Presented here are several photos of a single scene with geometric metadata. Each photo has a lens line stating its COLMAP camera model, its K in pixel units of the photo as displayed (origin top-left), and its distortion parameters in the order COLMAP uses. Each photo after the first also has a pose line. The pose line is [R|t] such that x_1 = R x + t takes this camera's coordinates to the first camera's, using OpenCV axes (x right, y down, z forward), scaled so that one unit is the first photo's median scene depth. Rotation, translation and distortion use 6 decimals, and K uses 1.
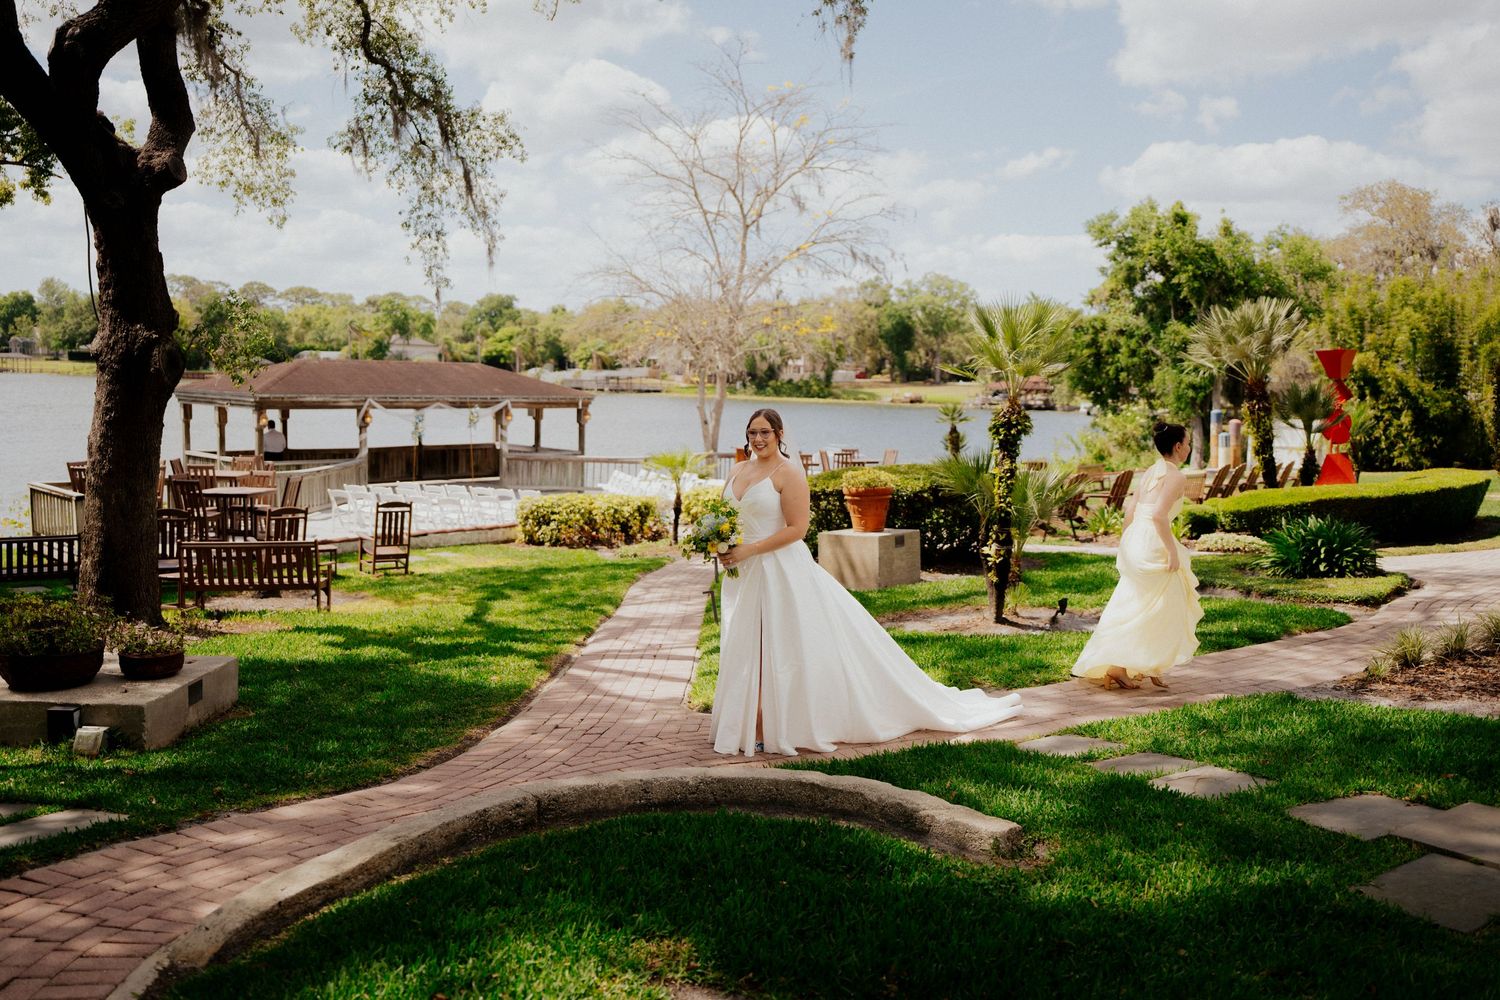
lens RADIAL K [[1246.1, 0, 750.0], [0, 1246.1, 500.0], [0, 0, 1]] dist [-0.060522, 0.005476]
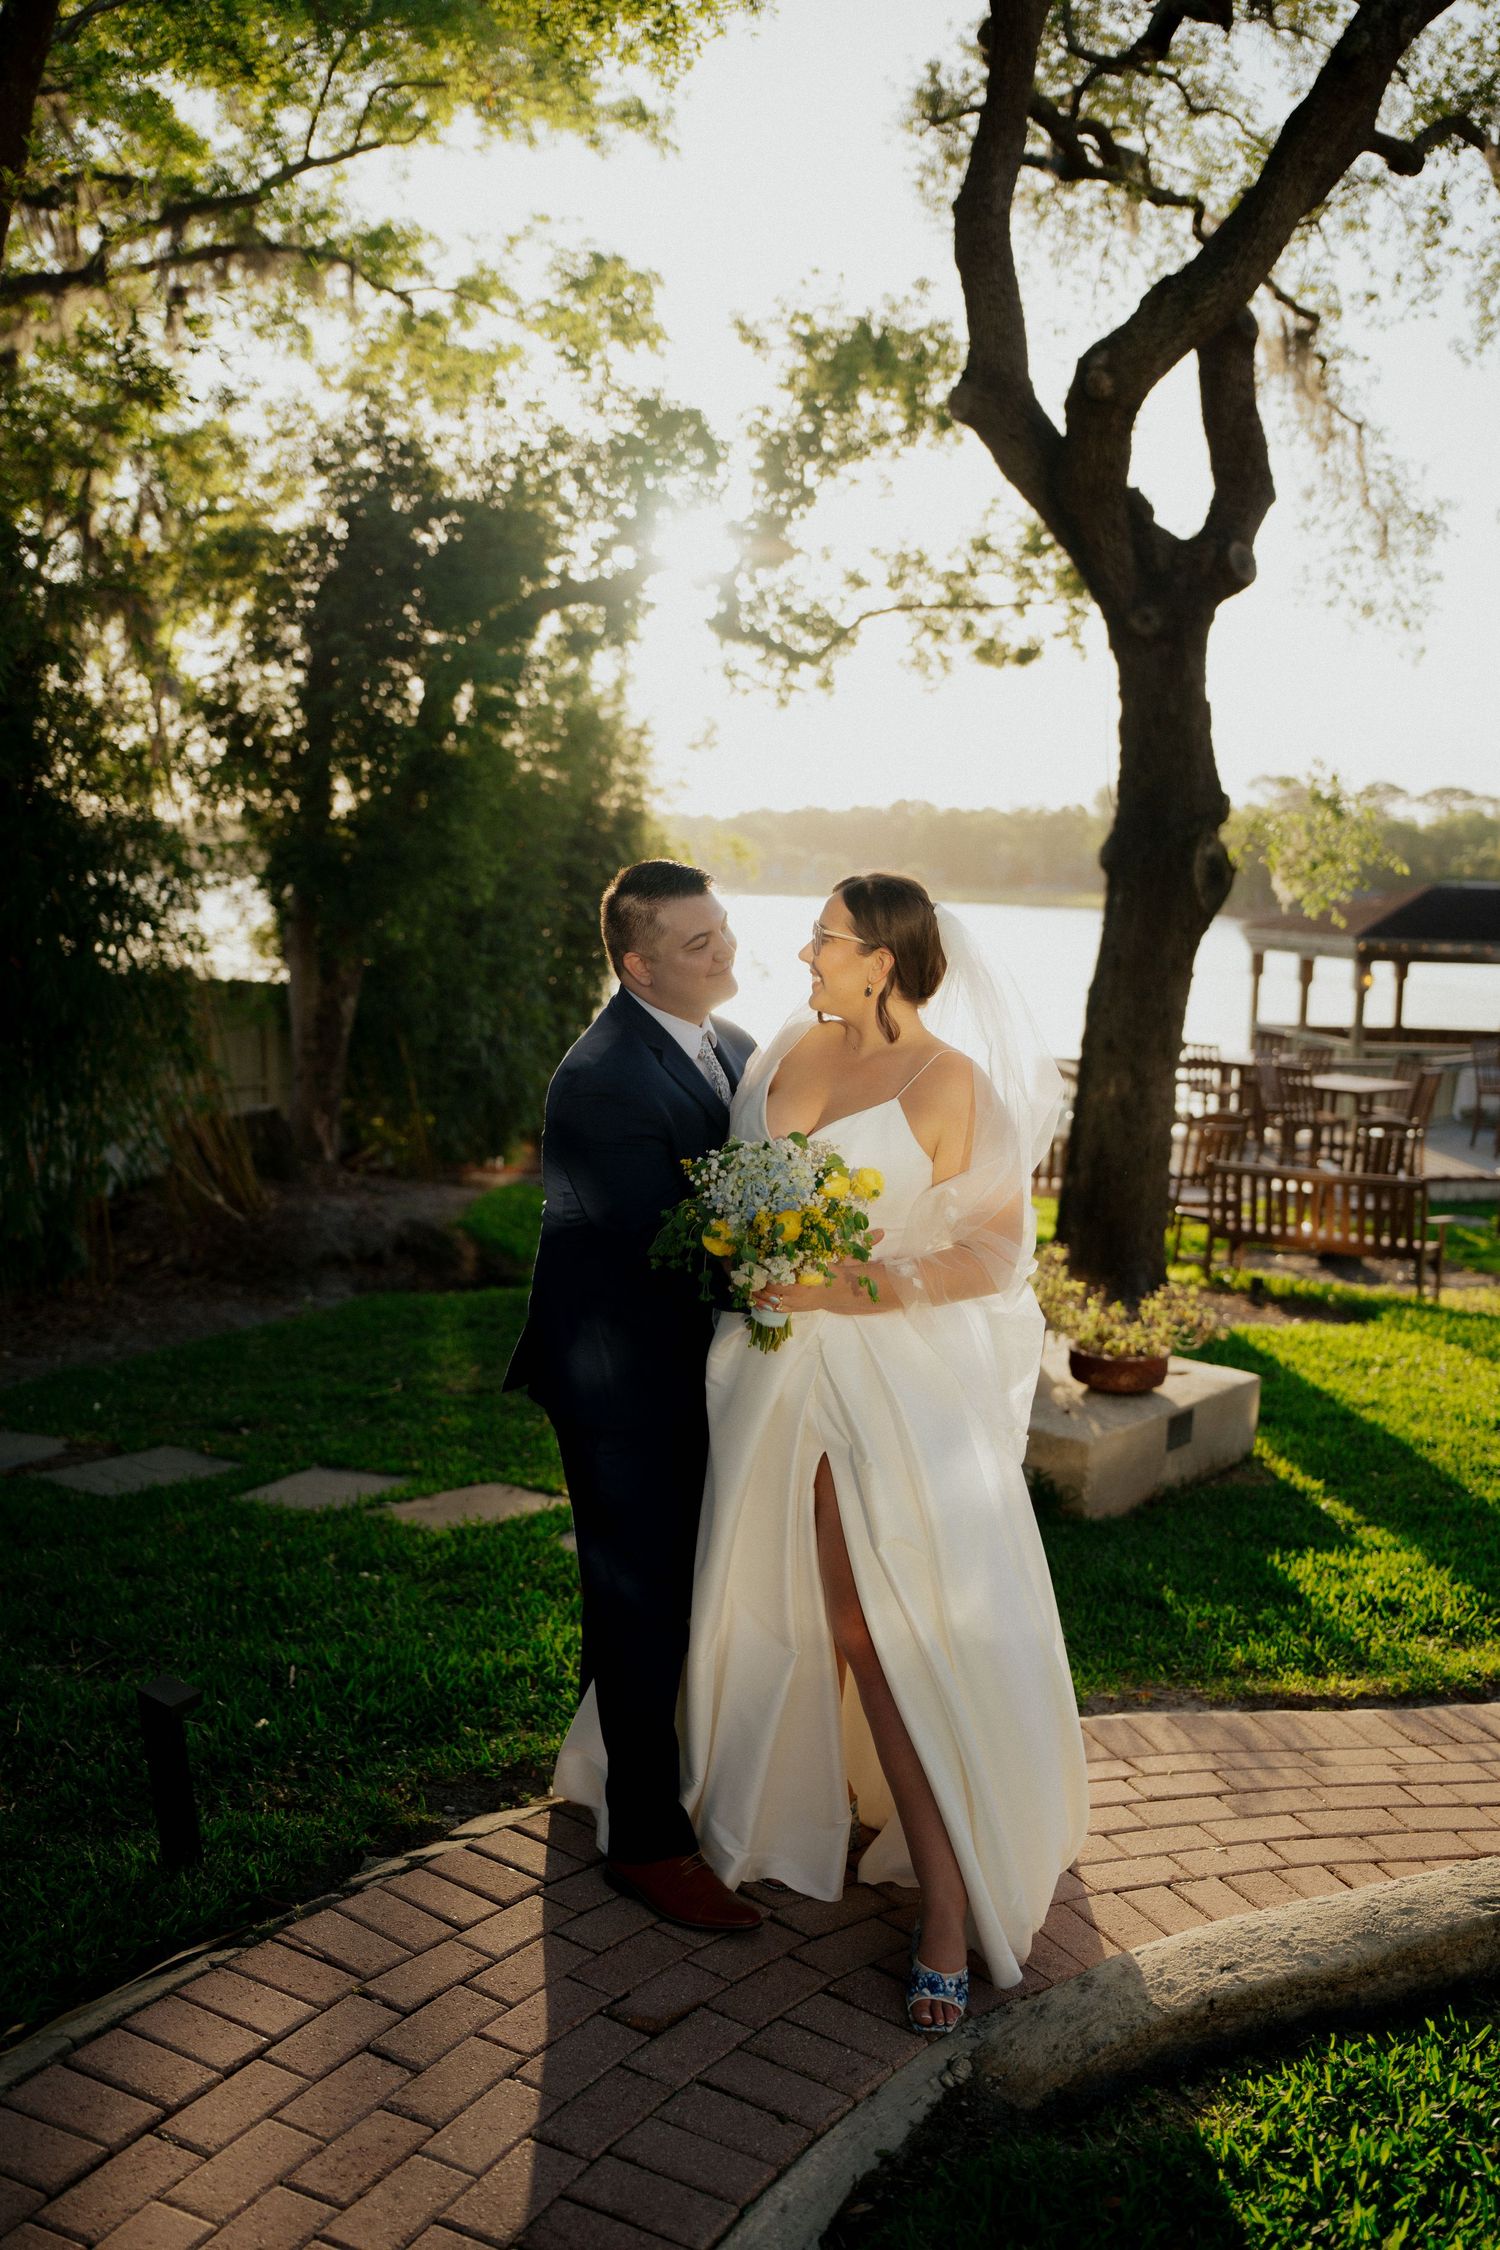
lens RADIAL K [[1804.7, 0, 750.0], [0, 1804.7, 1125.0], [0, 0, 1]] dist [-0.002351, -0.123155]
pose [[0.757013, 0.084823, -0.647871, -0.030463], [-0.075824, 0.996243, 0.041836, -0.004414], [0.648986, 0.017454, 0.760600, 0.104339]]
